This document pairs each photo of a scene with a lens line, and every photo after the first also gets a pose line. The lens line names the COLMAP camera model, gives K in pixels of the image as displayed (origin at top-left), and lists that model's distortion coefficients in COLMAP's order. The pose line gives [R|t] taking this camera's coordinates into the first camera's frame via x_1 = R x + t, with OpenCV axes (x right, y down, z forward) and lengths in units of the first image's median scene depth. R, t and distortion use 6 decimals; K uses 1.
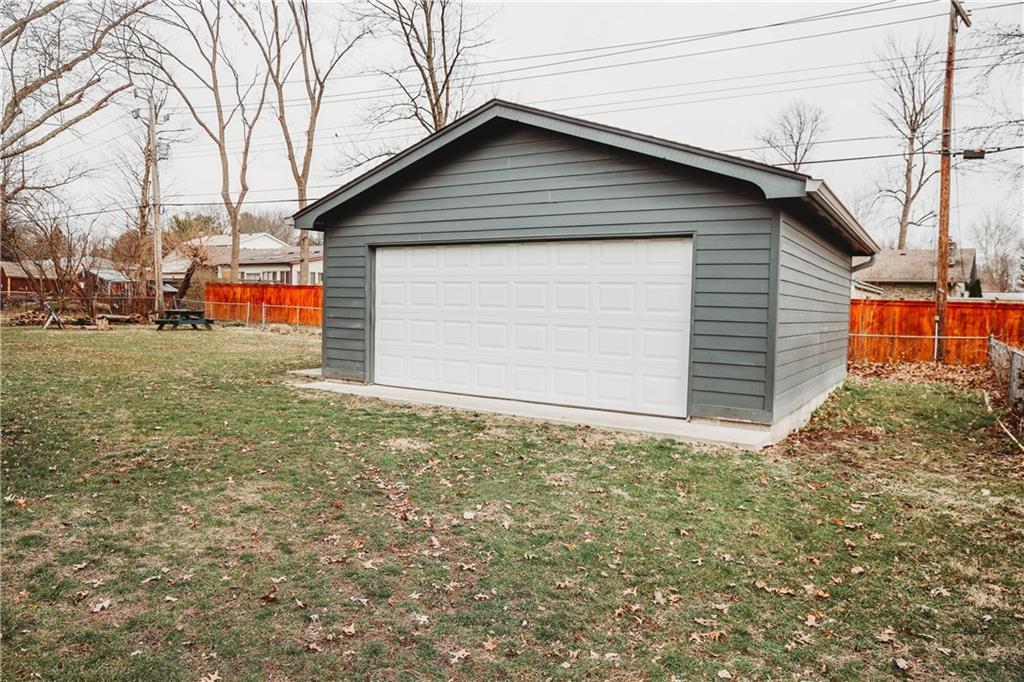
lens RADIAL K [[735.6, 0, 512.0], [0, 735.6, 341.0], [0, 0, 1]] dist [-0.087140, 0.063642]
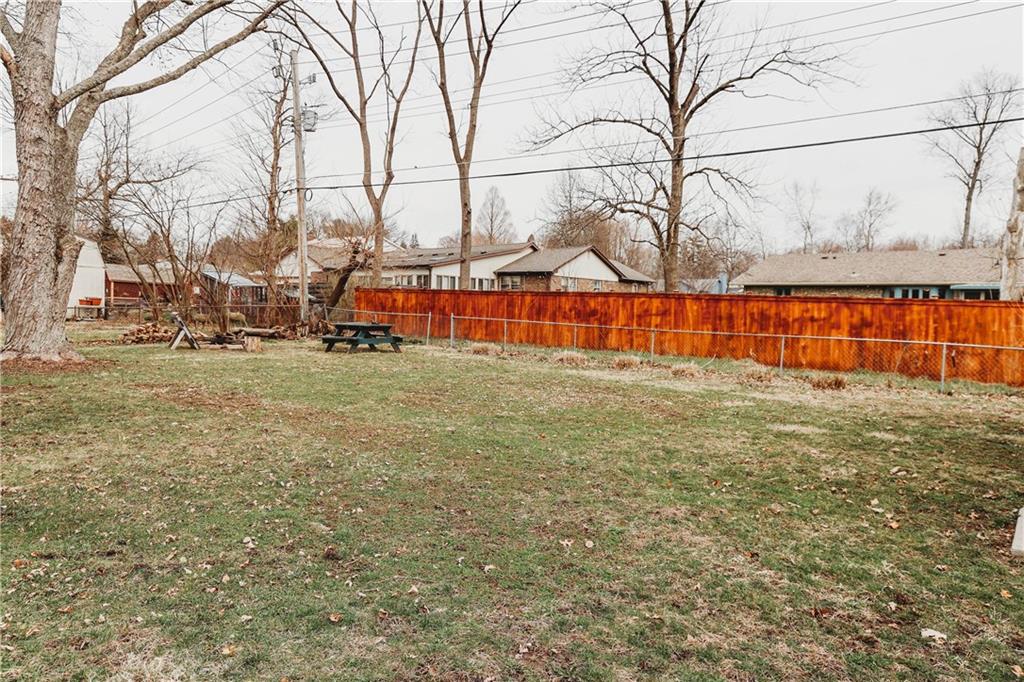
lens RADIAL K [[710.3, 0, 512.0], [0, 710.3, 341.0], [0, 0, 1]] dist [0.035571, -0.001377]
pose [[0.995419, 0.003682, -0.095535, -0.158035], [-0.004277, 0.999973, -0.006023, -0.014770], [0.095510, 0.006404, 0.995408, 0.203347]]
